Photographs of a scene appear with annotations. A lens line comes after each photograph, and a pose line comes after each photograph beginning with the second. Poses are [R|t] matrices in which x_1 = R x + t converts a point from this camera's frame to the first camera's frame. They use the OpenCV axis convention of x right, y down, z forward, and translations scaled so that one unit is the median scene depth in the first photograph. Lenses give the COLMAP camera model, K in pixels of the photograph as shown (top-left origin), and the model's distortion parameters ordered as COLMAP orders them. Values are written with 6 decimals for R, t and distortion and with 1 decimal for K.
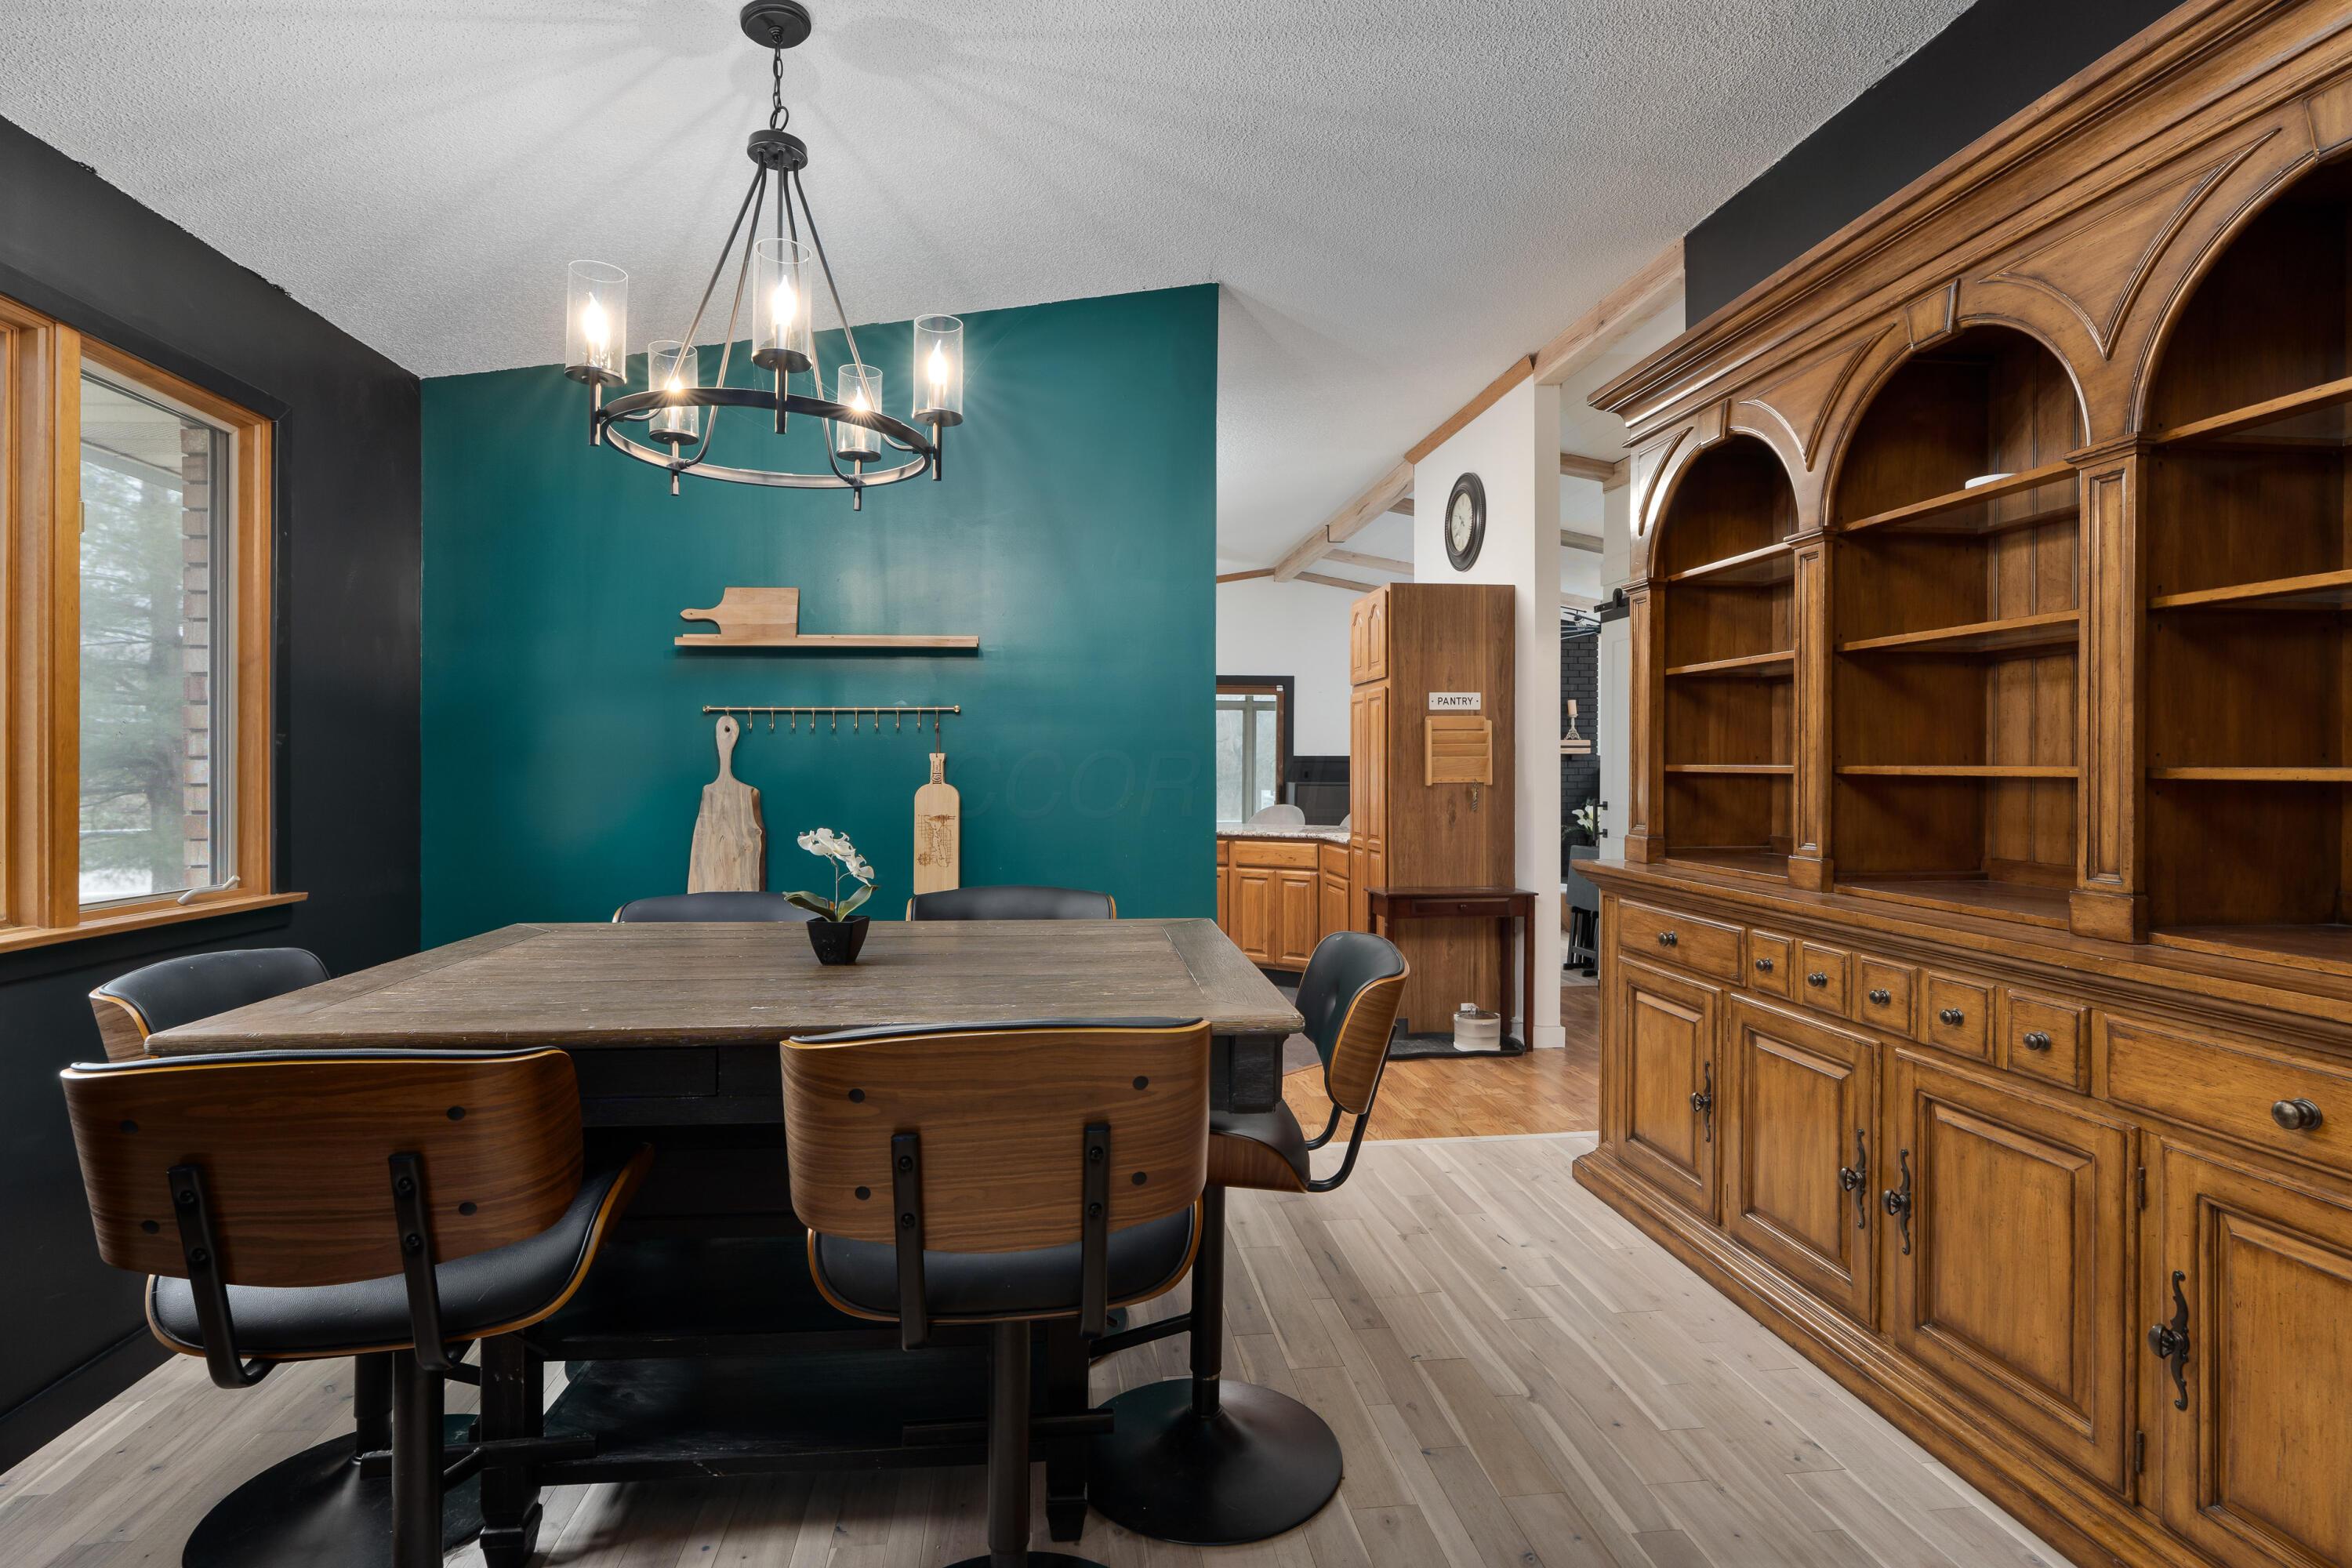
lens RADIAL K [[1263.2, 0, 1176.0], [0, 1263.2, 784.0], [0, 0, 1]] dist [-0.002320, -0.000797]
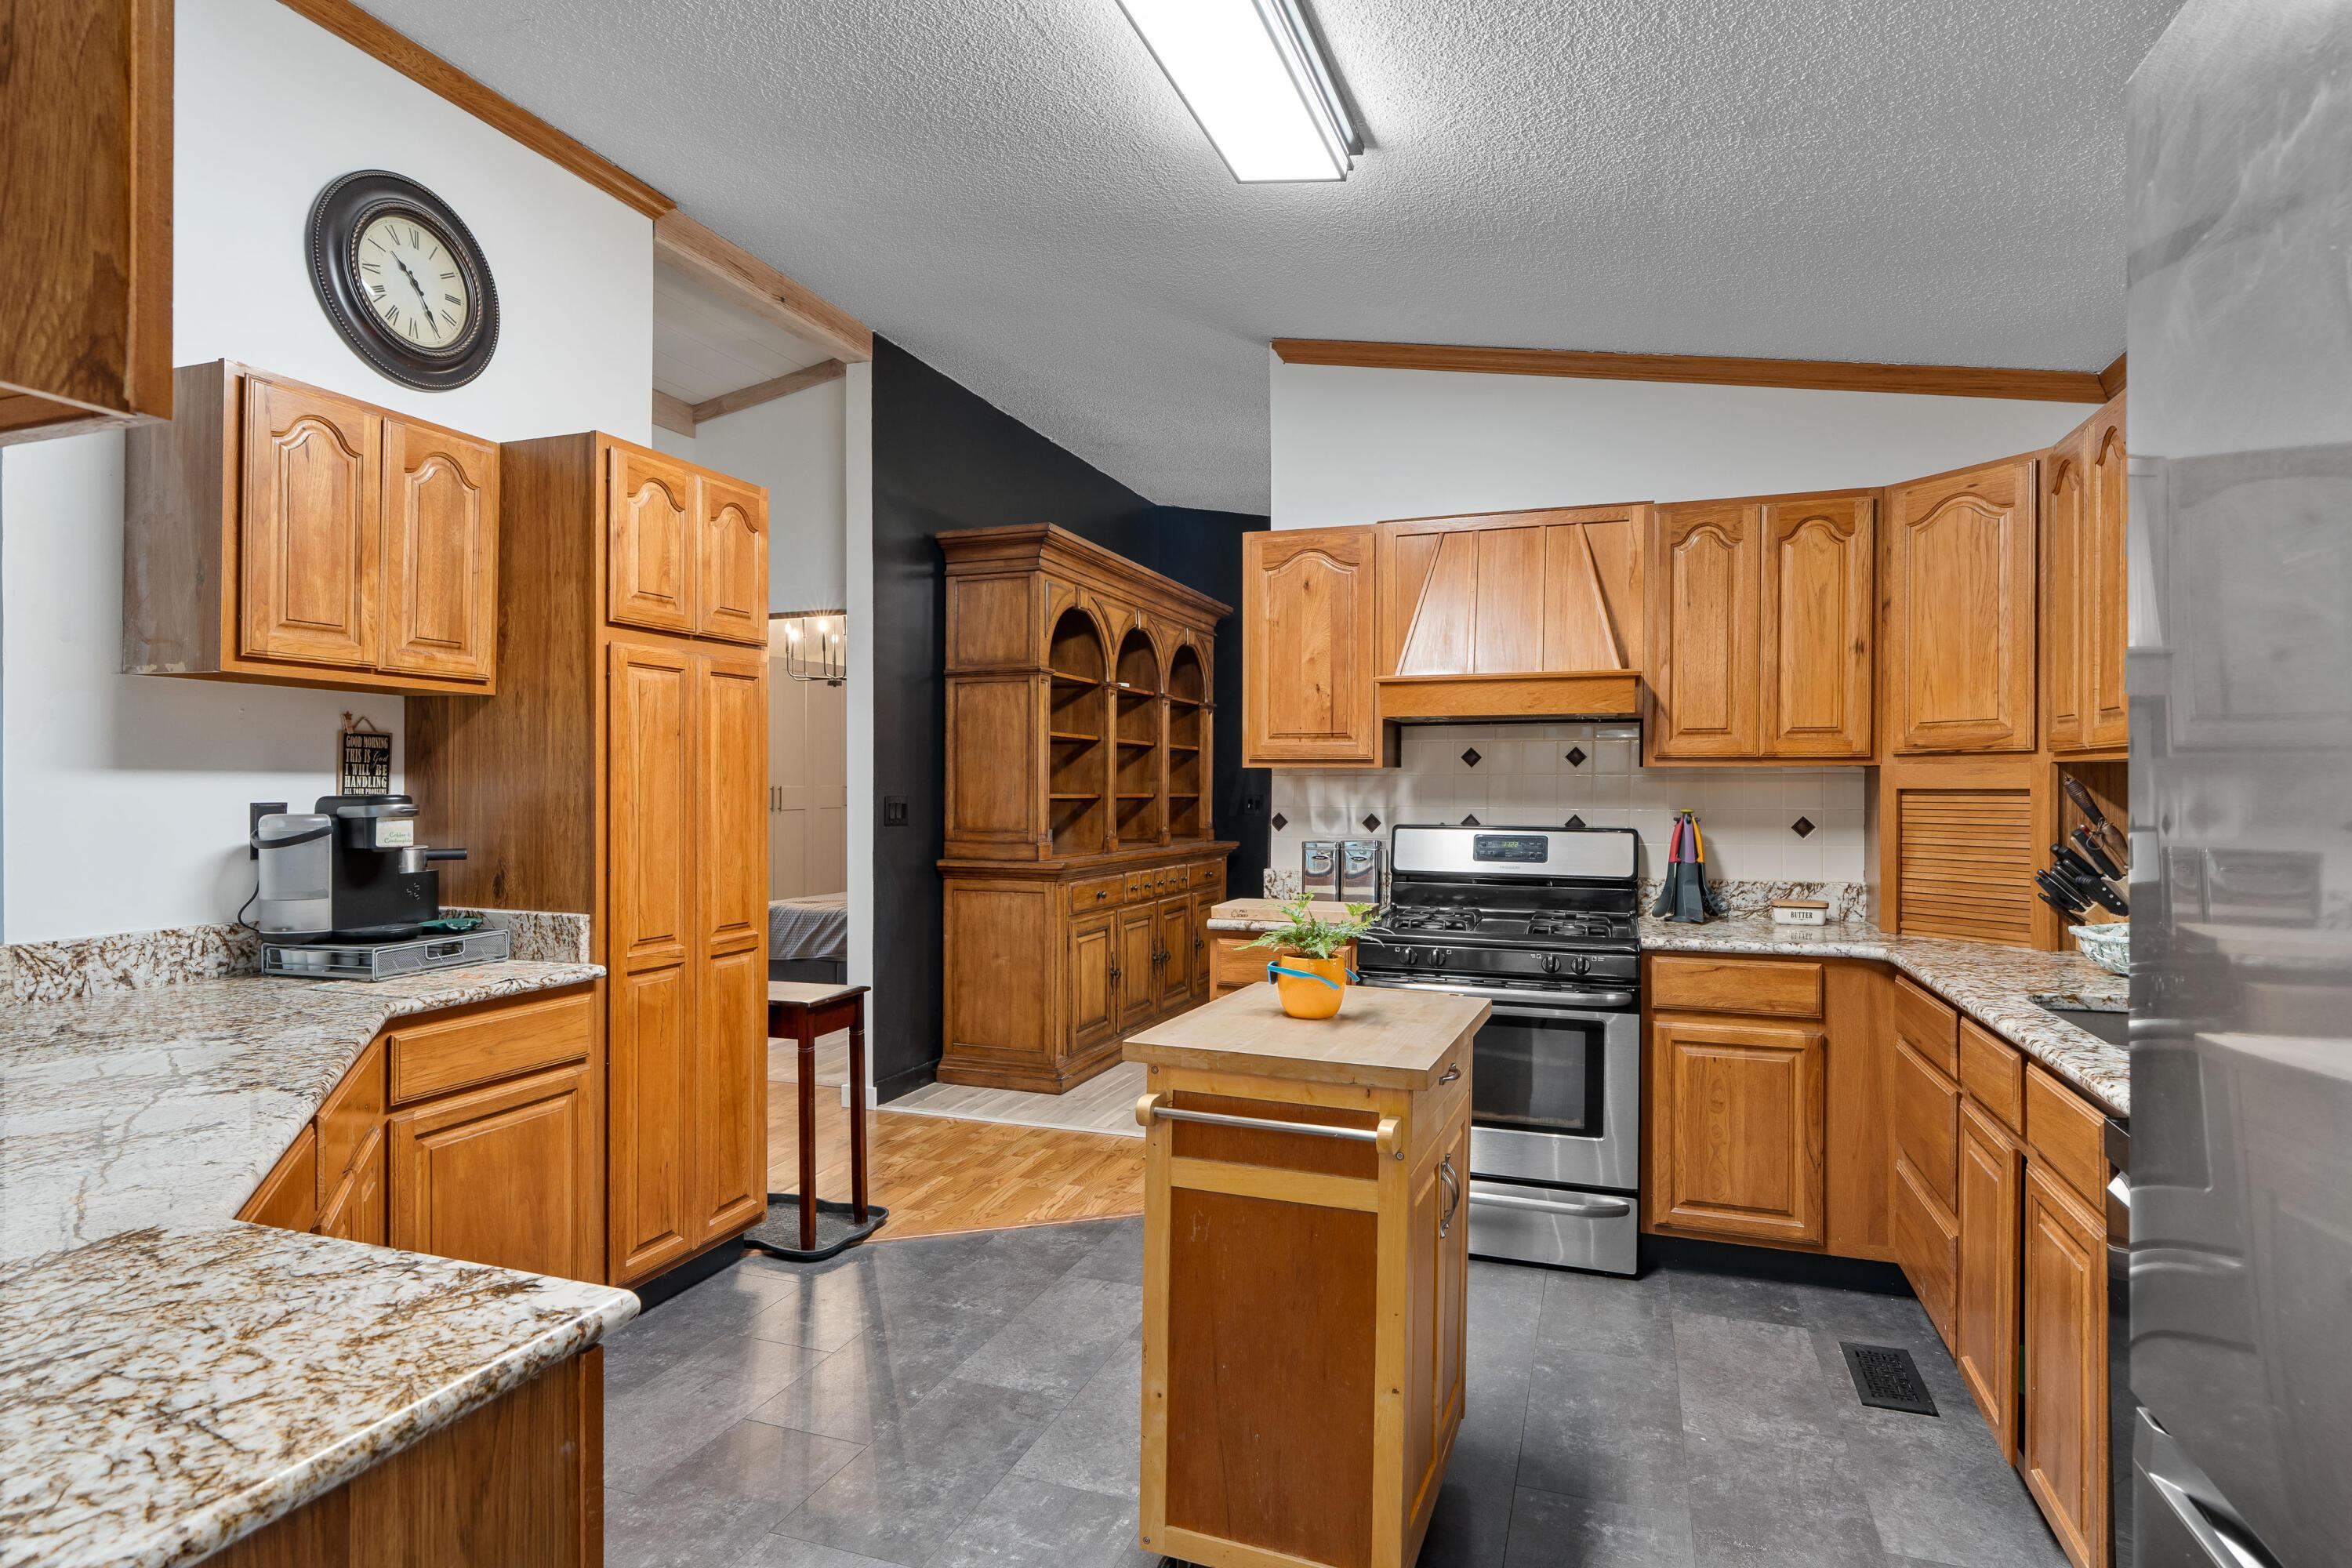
lens RADIAL K [[1263.2, 0, 1176.0], [0, 1263.2, 784.0], [0, 0, 1]] dist [-0.002320, -0.000797]
pose [[-0.895804, -0.003914, 0.444432, -0.349807], [0.001618, 0.999926, 0.012067, -0.036412], [-0.444447, 0.011529, -0.895731, 1.867446]]
